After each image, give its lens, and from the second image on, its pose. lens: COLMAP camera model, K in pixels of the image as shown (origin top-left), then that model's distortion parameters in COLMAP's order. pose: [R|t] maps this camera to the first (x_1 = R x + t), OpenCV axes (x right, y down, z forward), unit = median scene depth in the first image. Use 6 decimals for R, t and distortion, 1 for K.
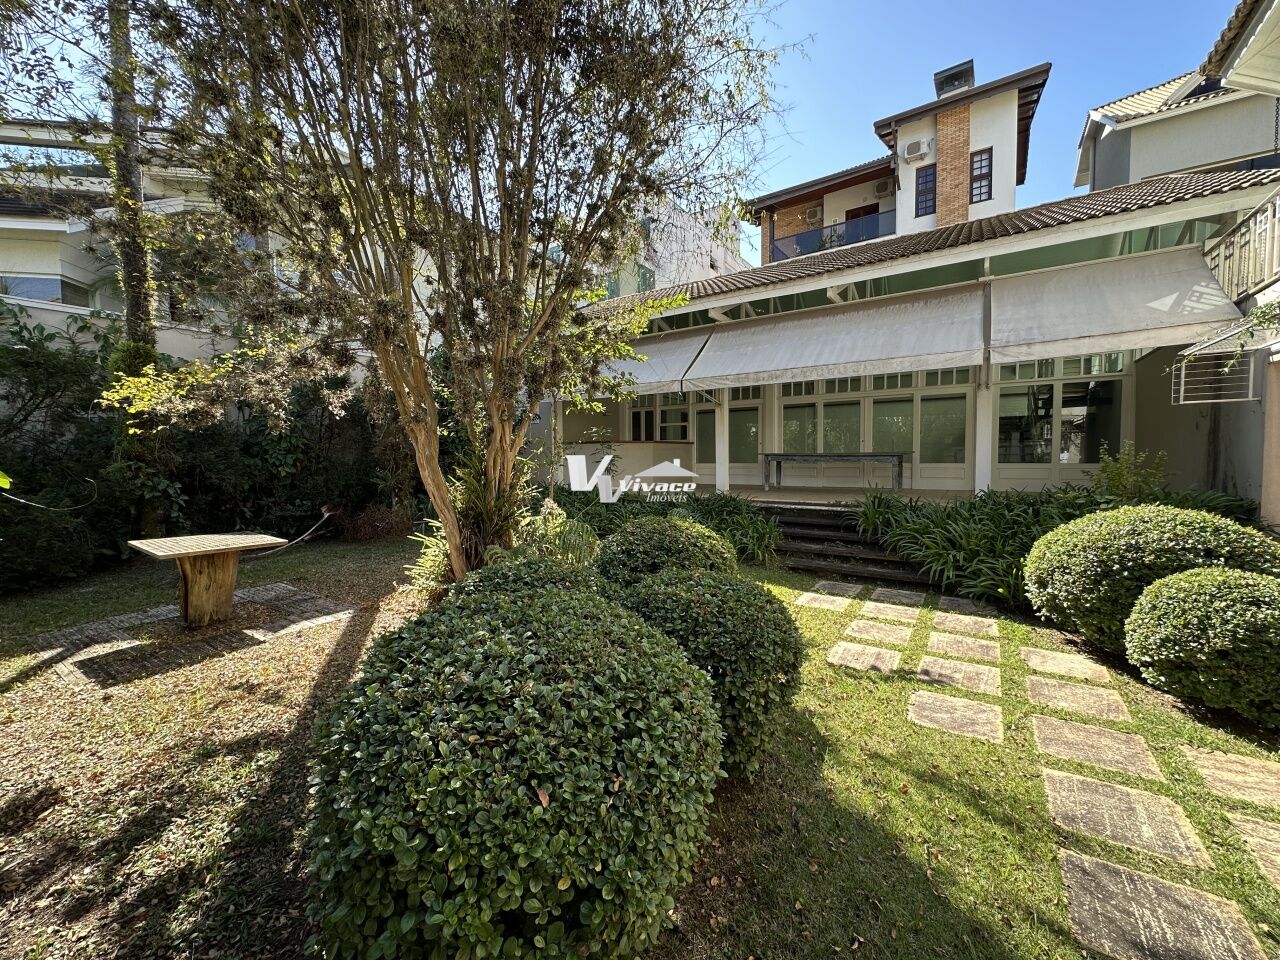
lens RADIAL K [[514.0, 0, 632.8], [0, 514.0, 476.9], [0, 0, 1]] dist [-0.006748, 0.001566]
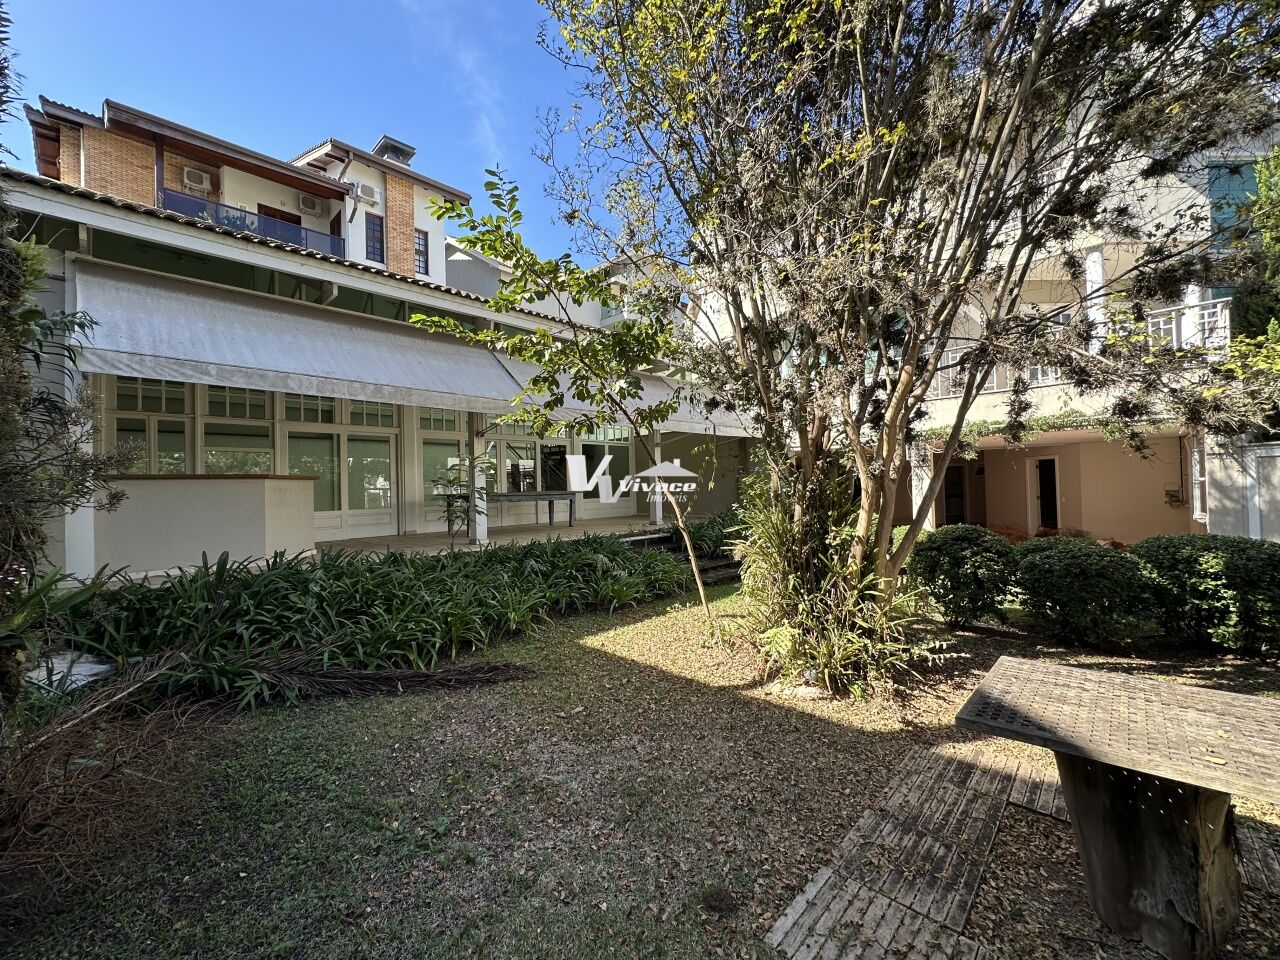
lens RADIAL K [[514.0, 0, 634.4], [0, 514.0, 482.3], [0, 0, 1]] dist [-0.006748, 0.001566]
pose [[0.166642, 0.011474, 0.985951, -0.358962], [0.056621, 0.998171, -0.021186, -0.020356], [-0.984390, 0.059356, 0.165688, 0.362914]]
